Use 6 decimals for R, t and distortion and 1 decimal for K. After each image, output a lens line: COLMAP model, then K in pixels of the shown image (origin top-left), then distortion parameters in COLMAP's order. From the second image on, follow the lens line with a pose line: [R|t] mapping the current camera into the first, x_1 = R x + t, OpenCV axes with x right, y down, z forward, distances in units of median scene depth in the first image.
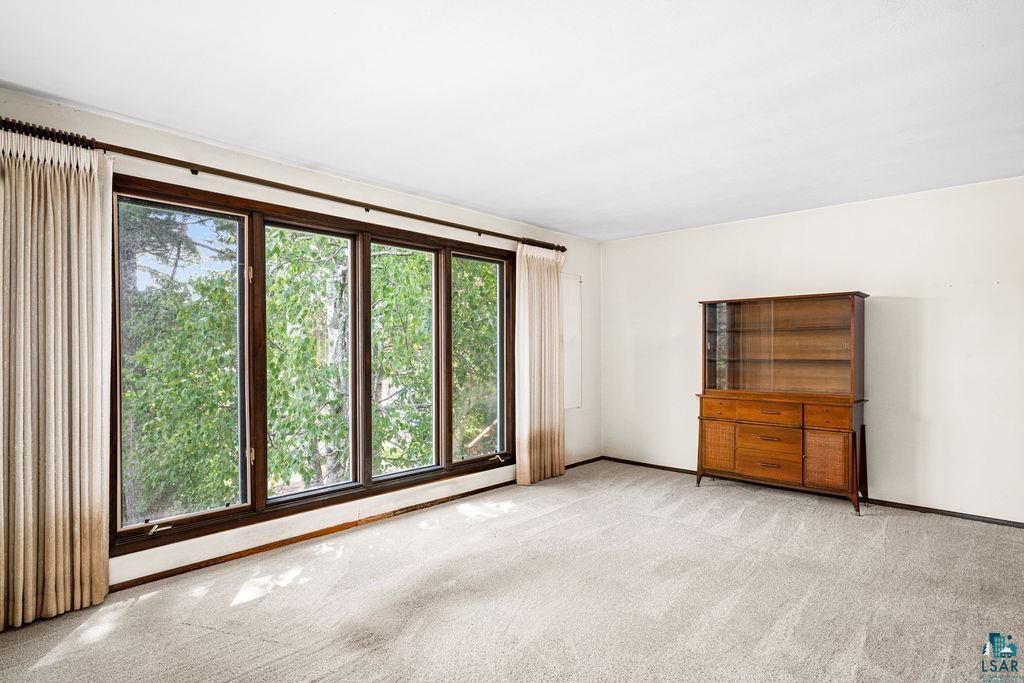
lens RADIAL K [[537.1, 0, 507.7], [0, 537.1, 345.7], [0, 0, 1]] dist [0.002831, -0.000130]
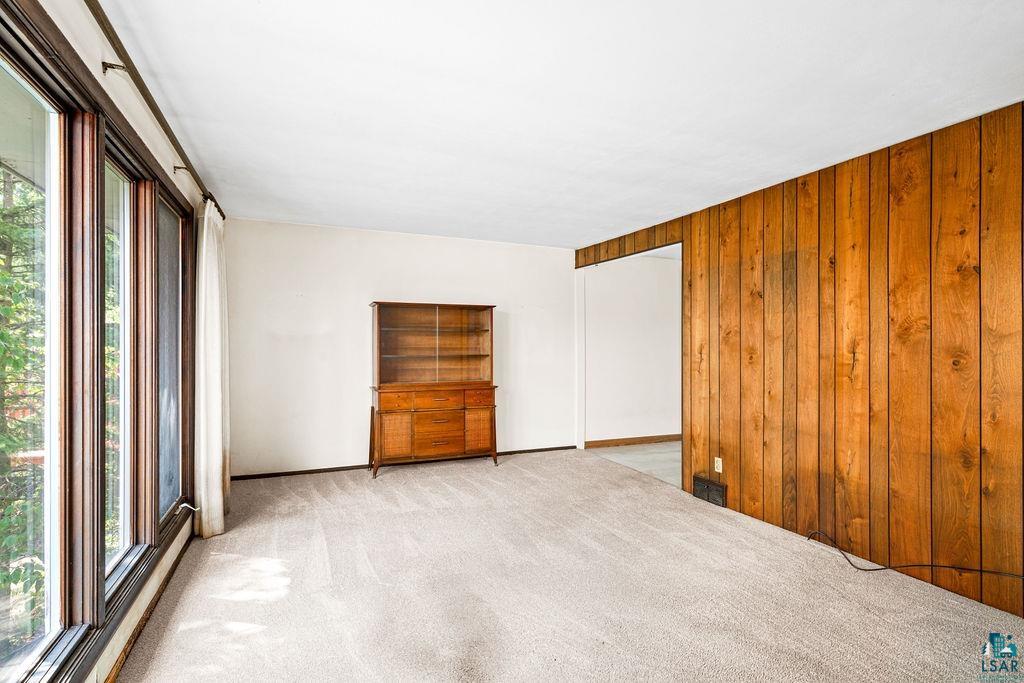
lens RADIAL K [[494.6, 0, 512.0], [0, 494.6, 341.5], [0, 0, 1]] dist [-0.000716, 0.000609]
pose [[0.394043, 0.012110, 0.919012, -0.489869], [-0.010189, 0.999909, -0.008808, 0.002088], [-0.919035, -0.005893, 0.394131, 0.432245]]
